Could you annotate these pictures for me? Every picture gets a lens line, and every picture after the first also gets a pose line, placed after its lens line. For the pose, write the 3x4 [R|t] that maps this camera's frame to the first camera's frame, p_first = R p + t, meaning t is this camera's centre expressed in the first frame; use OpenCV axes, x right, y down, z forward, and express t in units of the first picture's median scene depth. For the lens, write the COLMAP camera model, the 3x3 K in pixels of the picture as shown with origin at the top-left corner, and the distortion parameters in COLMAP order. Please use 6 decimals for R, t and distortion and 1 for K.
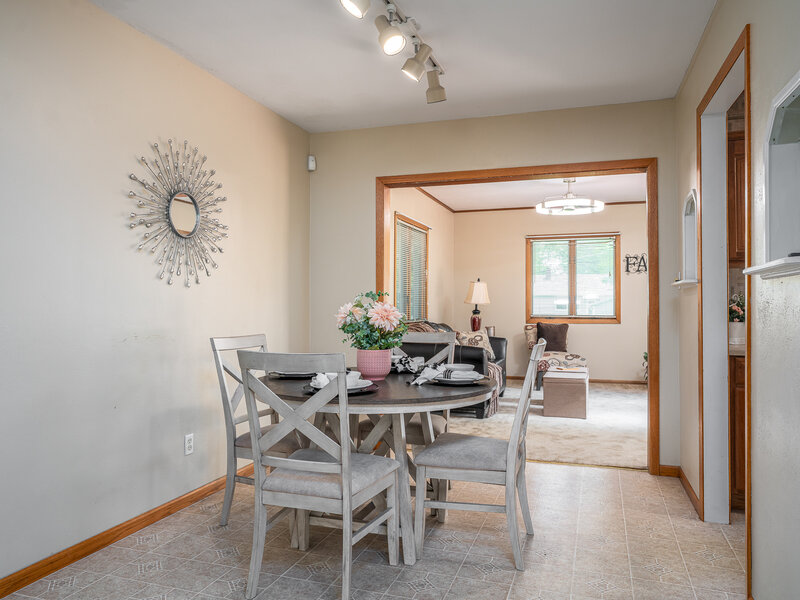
lens RADIAL K [[519.9, 0, 399.0], [0, 519.9, 298.3], [0, 0, 1]] dist [-0.059580, -0.000954]
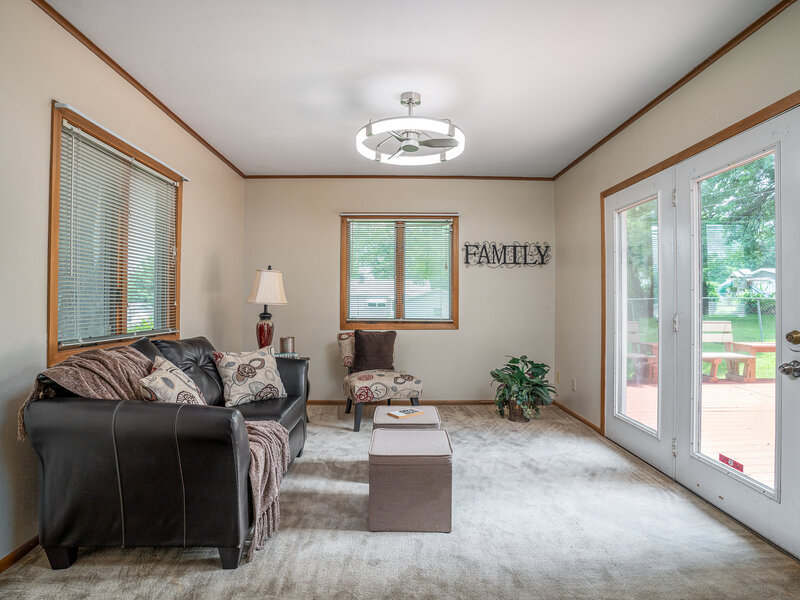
lens RADIAL K [[454.6, 0, 398.9], [0, 454.6, 297.8], [0, 0, 1]] dist [-0.004235, 0.000001]
pose [[0.935597, 0.006006, 0.353020, 0.098891], [-0.006358, 0.999980, -0.000163, 0.001859], [-0.353014, -0.002093, 0.935616, 0.381211]]
